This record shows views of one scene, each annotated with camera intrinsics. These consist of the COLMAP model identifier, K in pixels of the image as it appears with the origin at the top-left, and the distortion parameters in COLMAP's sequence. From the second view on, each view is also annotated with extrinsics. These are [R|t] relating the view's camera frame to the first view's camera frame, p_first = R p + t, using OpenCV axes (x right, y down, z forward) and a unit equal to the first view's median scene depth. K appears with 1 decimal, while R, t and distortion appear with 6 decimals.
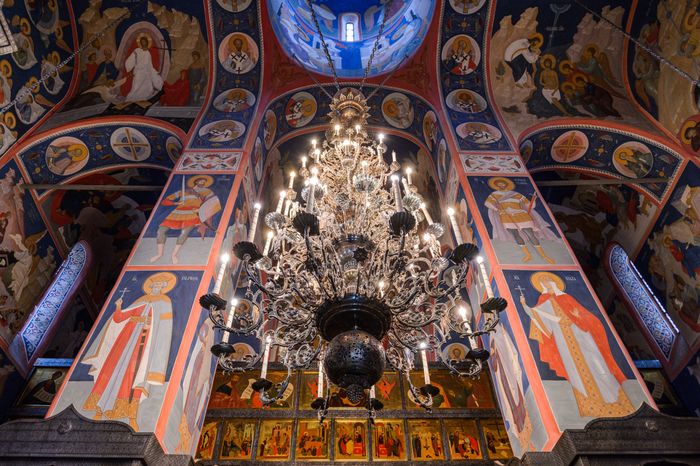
lens RADIAL K [[475.5, 0, 350.0], [0, 475.5, 234.4], [0, 0, 1]] dist [0.008306, -0.008181]
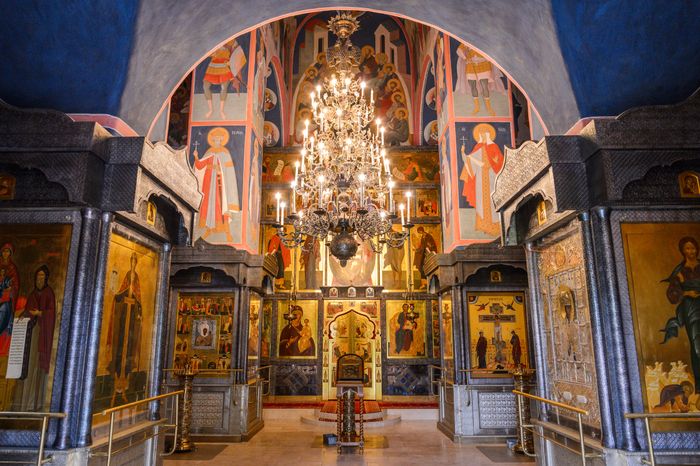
lens RADIAL K [[475.5, 0, 348.5], [0, 475.5, 234.6], [0, 0, 1]] dist [0.008306, -0.008181]
pose [[0.999648, 0.001127, -0.026495, 0.029523], [0.014896, 0.802735, 0.596150, -0.355254], [0.021940, -0.596335, 0.802436, -0.238013]]
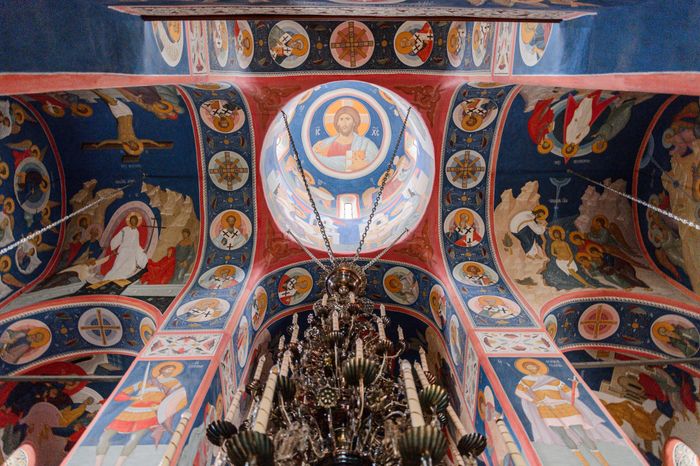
lens RADIAL K [[475.5, 0, 349.4], [0, 475.5, 235.6], [0, 0, 1]] dist [0.008306, -0.008181]
pose [[0.999841, -0.016875, -0.005746, 0.009335], [0.013578, 0.929760, -0.367917, -0.015385], [0.011551, 0.367780, 0.929841, 0.122764]]
